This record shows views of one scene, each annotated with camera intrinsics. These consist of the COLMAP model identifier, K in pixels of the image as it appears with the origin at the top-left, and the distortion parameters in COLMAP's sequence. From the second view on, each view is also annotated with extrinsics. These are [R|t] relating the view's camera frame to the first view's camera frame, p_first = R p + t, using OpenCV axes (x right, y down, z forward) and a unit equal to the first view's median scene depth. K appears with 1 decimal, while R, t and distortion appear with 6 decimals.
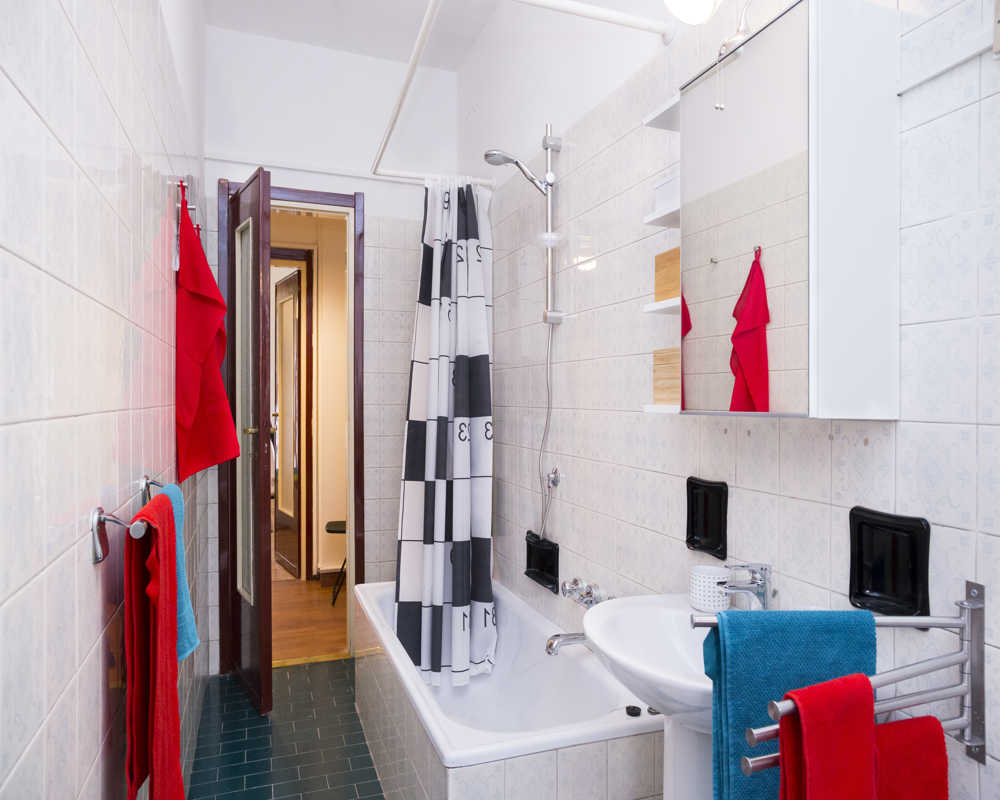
lens RADIAL K [[653.8, 0, 477.7], [0, 653.8, 399.5], [0, 0, 1]] dist [-0.072561, 0.102690]
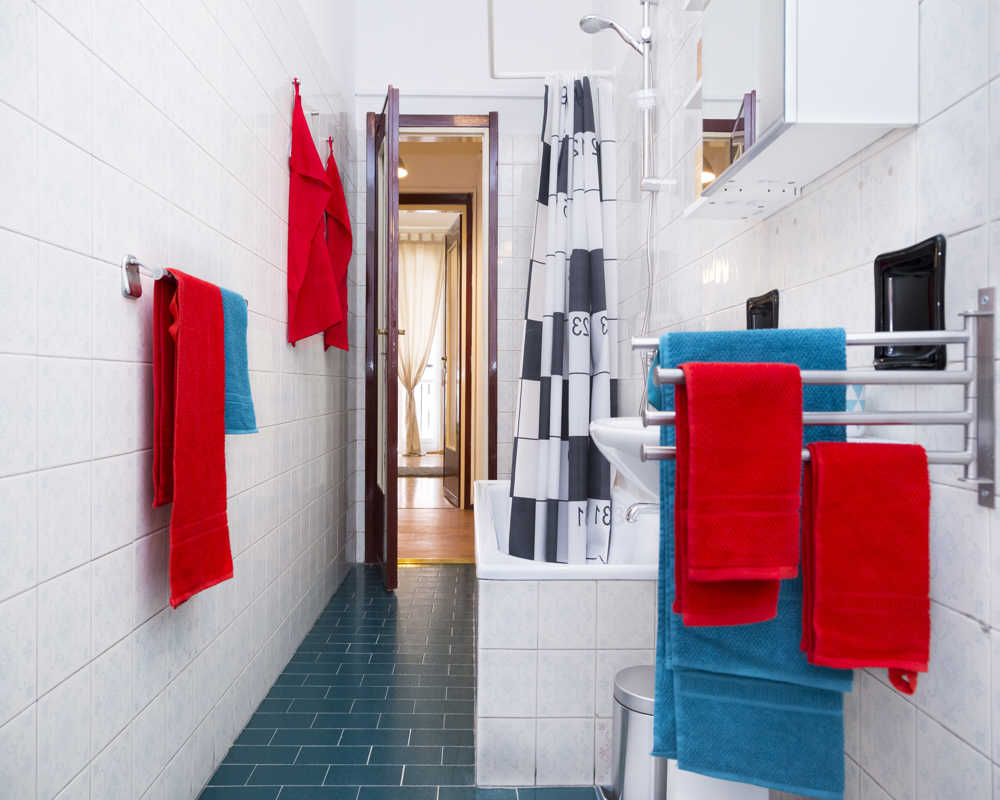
lens RADIAL K [[653.8, 0, 477.7], [0, 653.8, 399.5], [0, 0, 1]] dist [-0.072561, 0.102690]
pose [[0.951855, 0.009787, -0.306393, 0.135100], [-0.002559, 0.999709, 0.023984, 0.134564], [0.306539, -0.022045, 0.951603, 0.011583]]
